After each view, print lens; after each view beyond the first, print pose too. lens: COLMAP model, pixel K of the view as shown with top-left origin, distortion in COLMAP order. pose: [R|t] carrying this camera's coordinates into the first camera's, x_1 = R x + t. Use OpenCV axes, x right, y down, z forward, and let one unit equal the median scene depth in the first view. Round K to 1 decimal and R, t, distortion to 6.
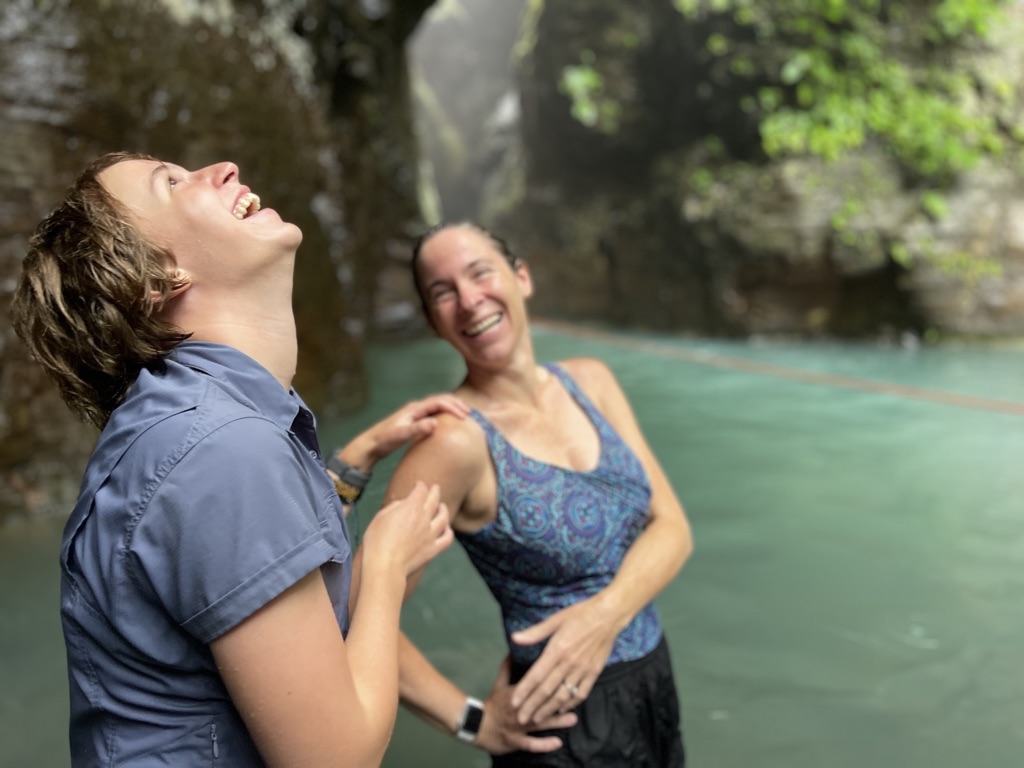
lens RADIAL K [[777.4, 0, 512.0], [0, 777.4, 385.8], [0, 0, 1]] dist [-0.041101, -0.008719]
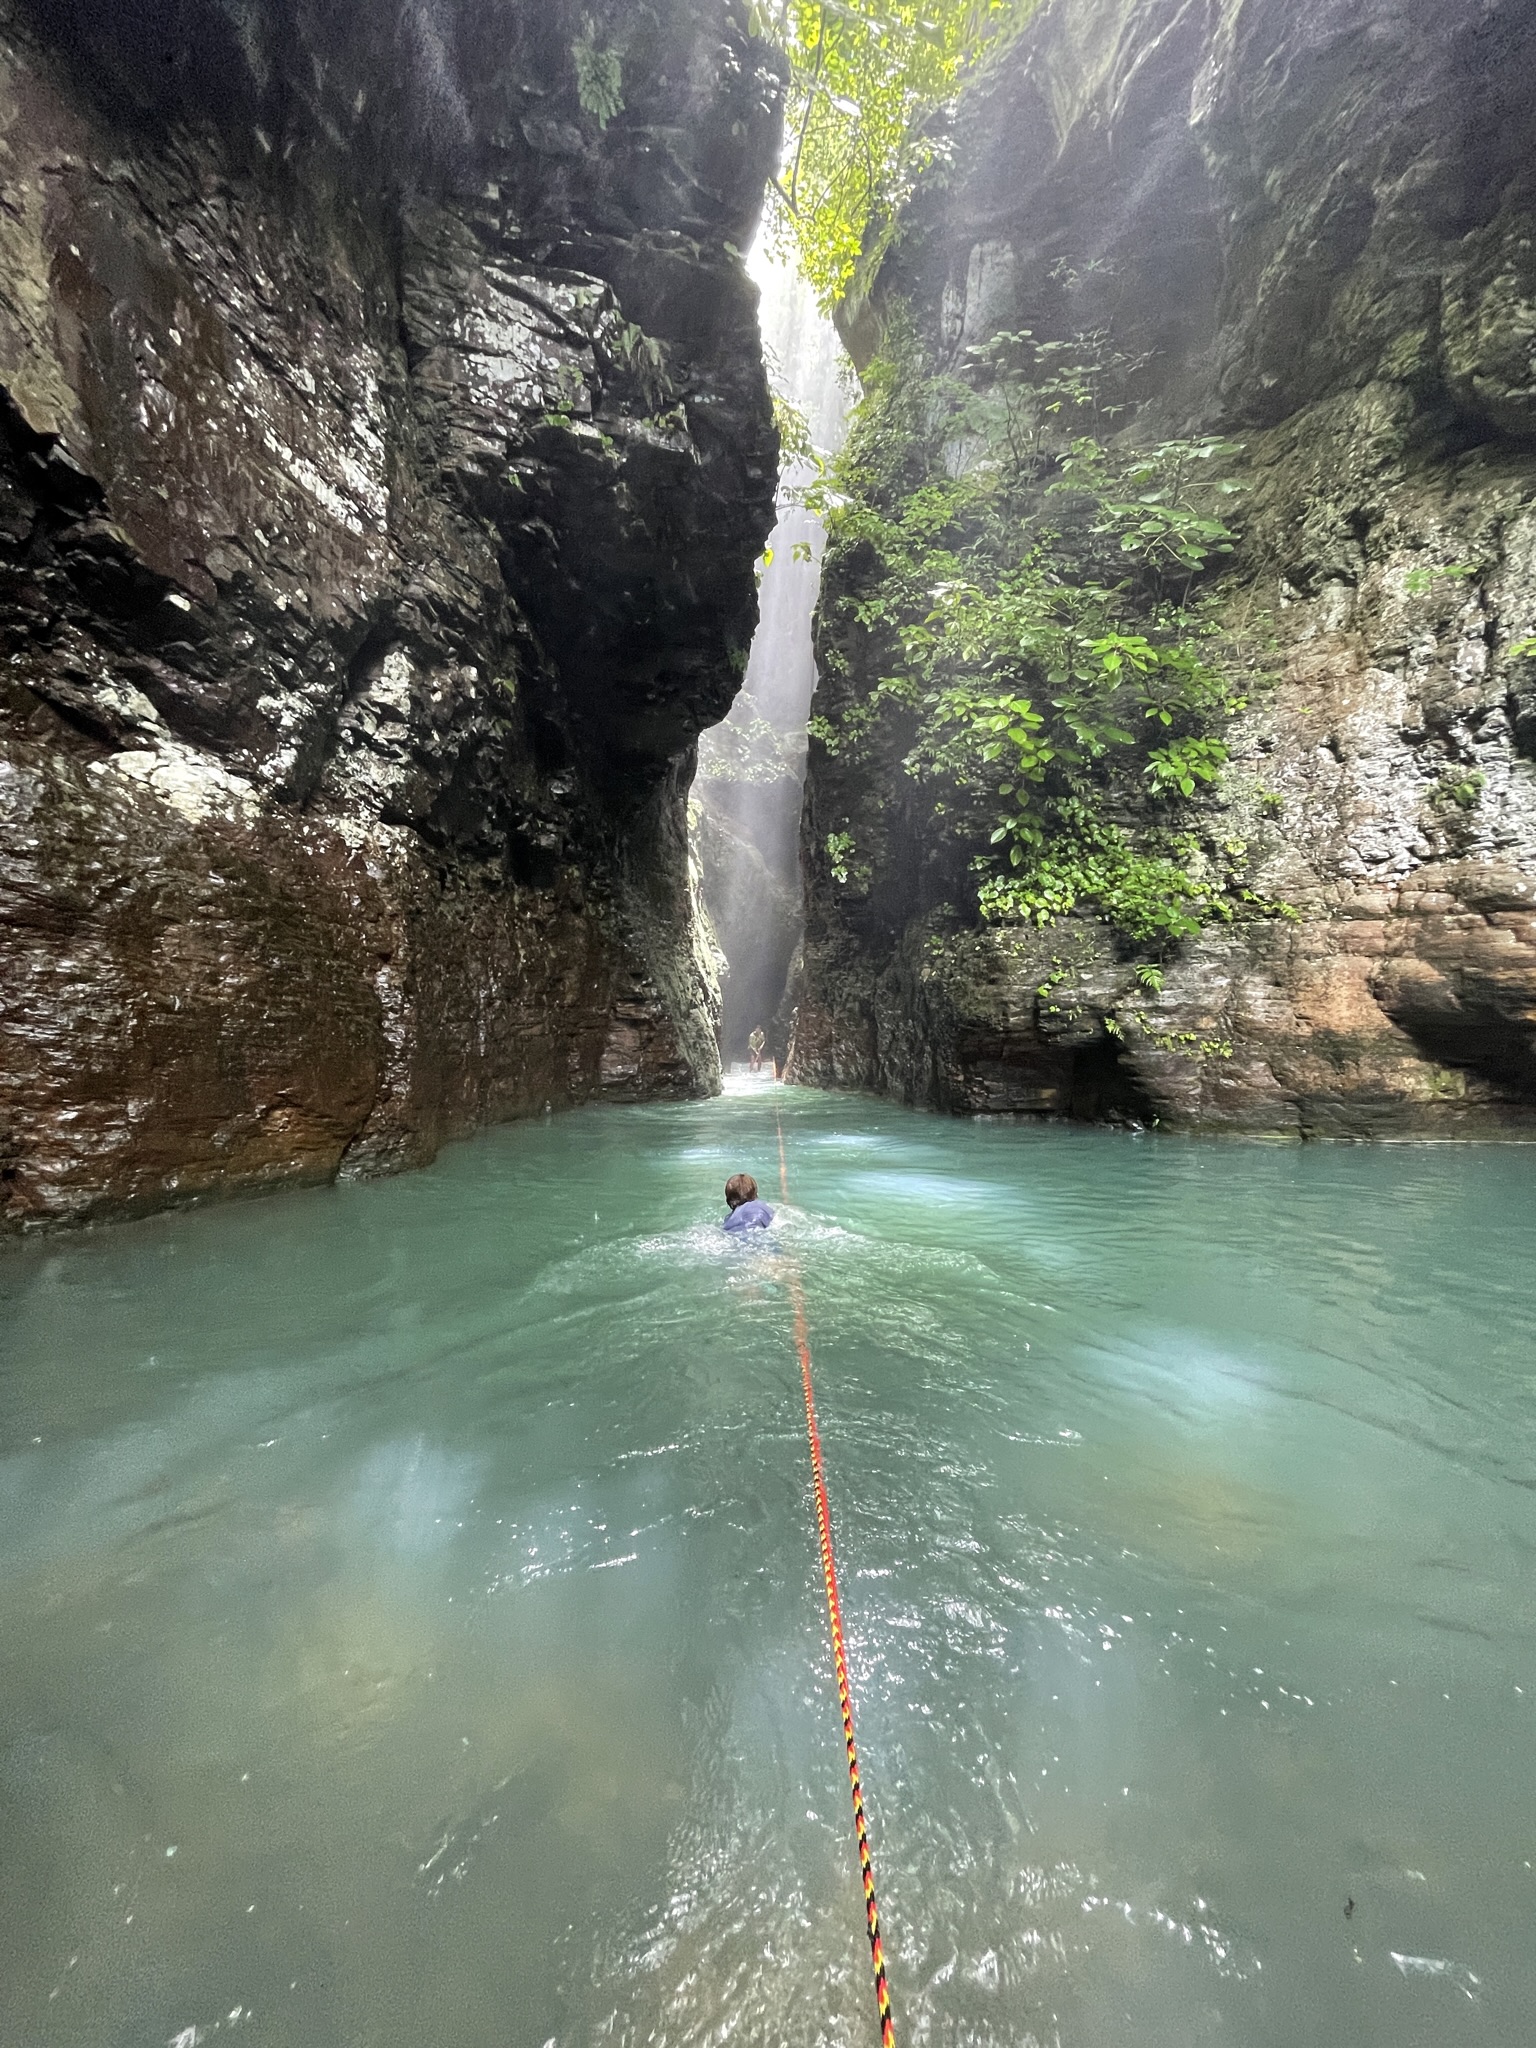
lens RADIAL K [[820.9, 0, 767.8], [0, 820.9, 1022.4], [0, 0, 1]] dist [0.001152, 0.000068]
pose [[0.982271, 0.035045, -0.184161, 0.280141], [-0.061360, 0.988362, -0.139196, -0.018333], [0.177139, 0.148028, 0.972990, -0.016589]]
